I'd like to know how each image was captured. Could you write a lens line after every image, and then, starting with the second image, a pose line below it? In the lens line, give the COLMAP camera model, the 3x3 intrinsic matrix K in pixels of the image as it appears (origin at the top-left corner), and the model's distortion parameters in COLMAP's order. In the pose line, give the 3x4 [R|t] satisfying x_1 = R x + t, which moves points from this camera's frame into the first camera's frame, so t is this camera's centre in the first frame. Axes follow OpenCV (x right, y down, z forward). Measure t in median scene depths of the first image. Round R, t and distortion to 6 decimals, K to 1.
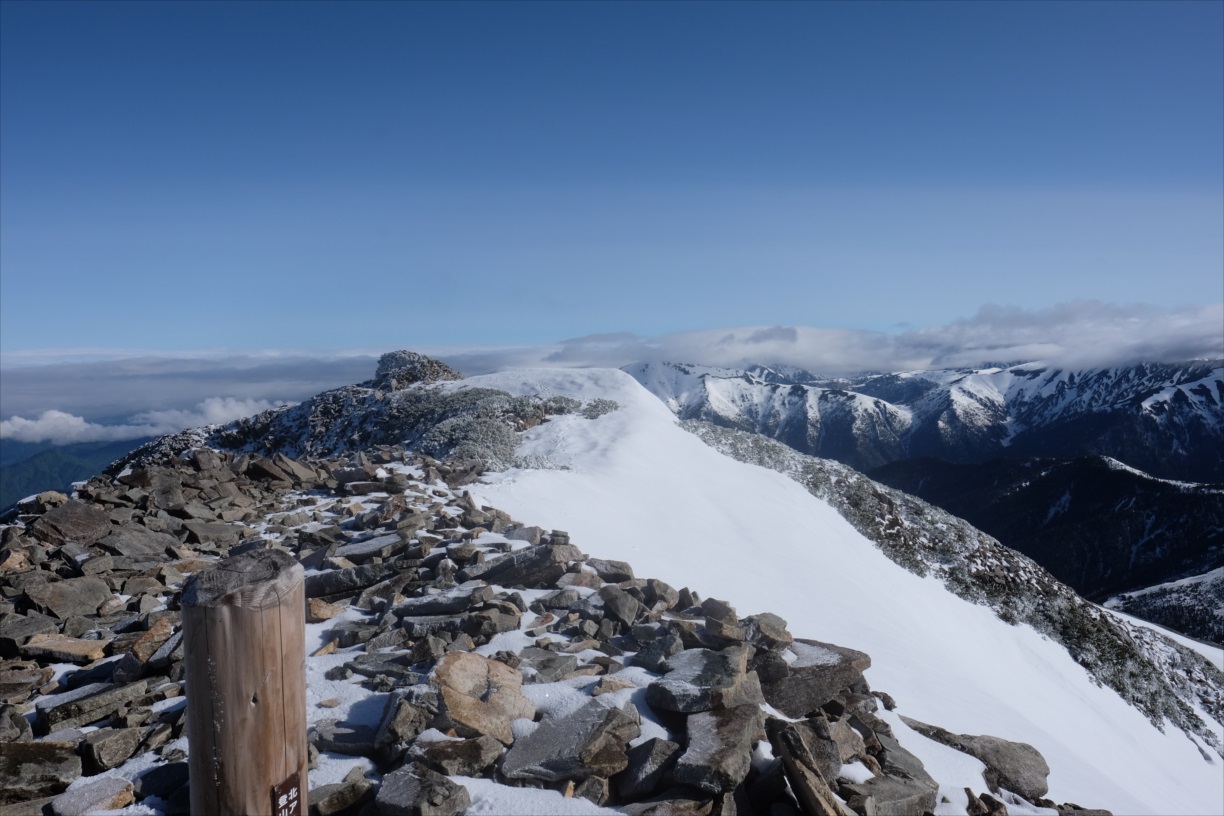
lens RADIAL K [[857.8, 0, 611.3], [0, 857.8, 402.6], [0, 0, 1]] dist [-0.020201, 0.011817]
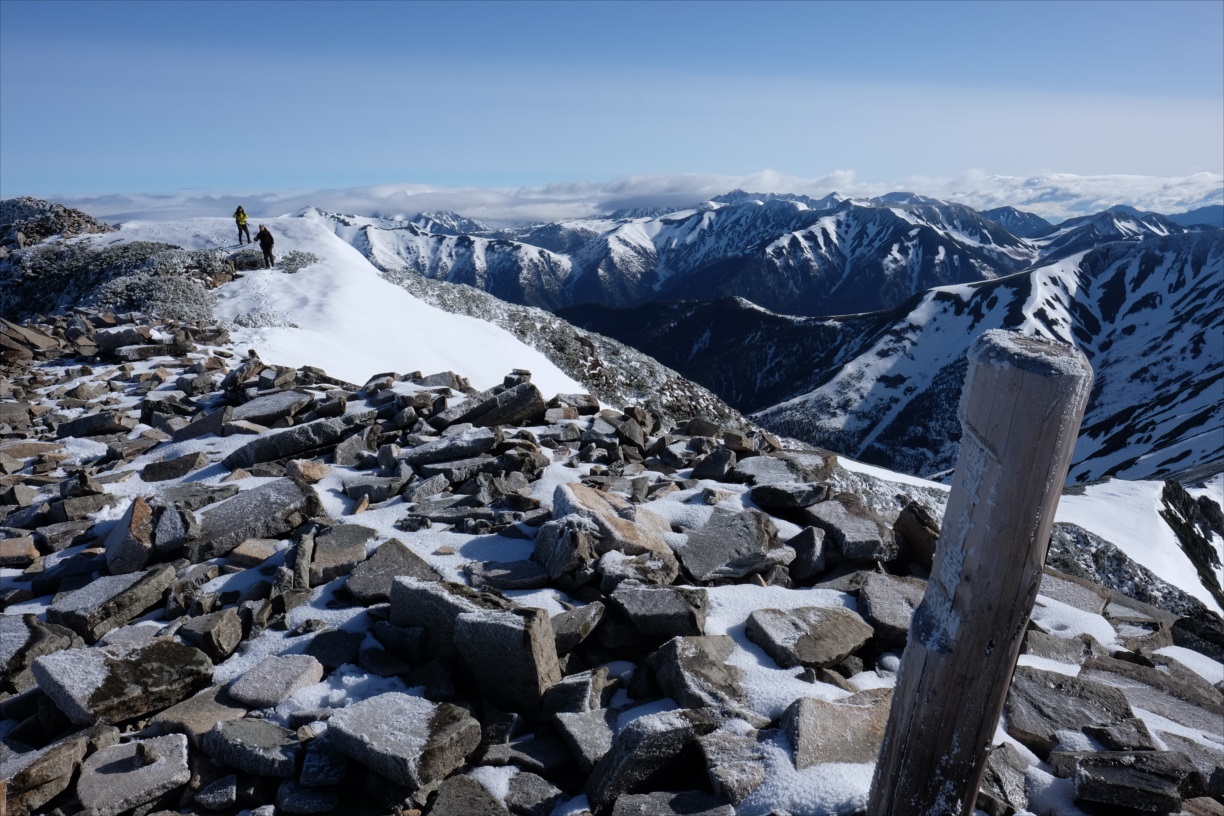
lens RADIAL K [[857.8, 0, 614.4], [0, 857.8, 406.3], [0, 0, 1]] dist [-0.020201, 0.011817]
pose [[0.926709, -0.084199, 0.366226, -0.036196], [0.018823, 0.983752, 0.178543, 0.001820], [-0.375309, -0.158563, 0.913236, 0.005188]]
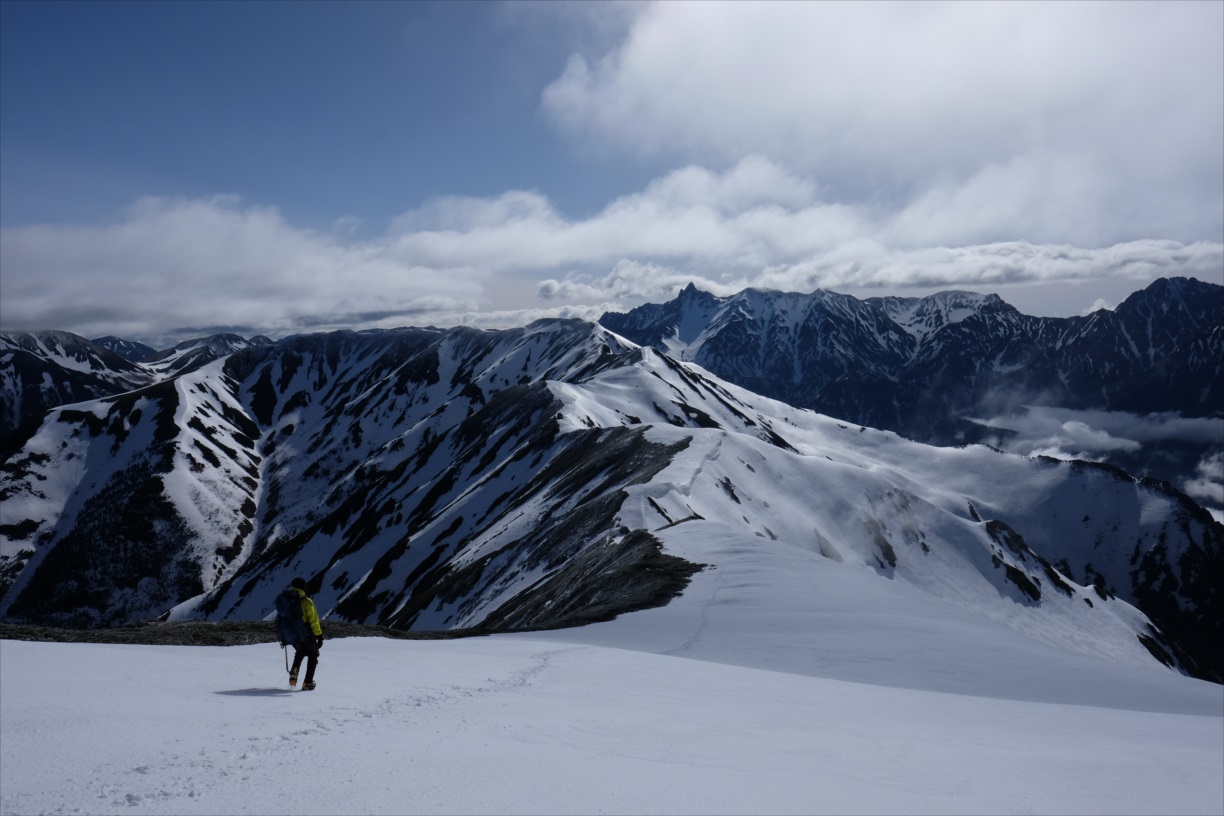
lens RADIAL K [[857.8, 0, 610.2], [0, 857.8, 400.9], [0, 0, 1]] dist [-0.020201, 0.011817]
pose [[0.228377, -0.079288, 0.970339, 2.120533], [0.069604, 0.995458, 0.064959, 0.887077], [-0.971082, 0.052704, 0.232858, 3.314472]]
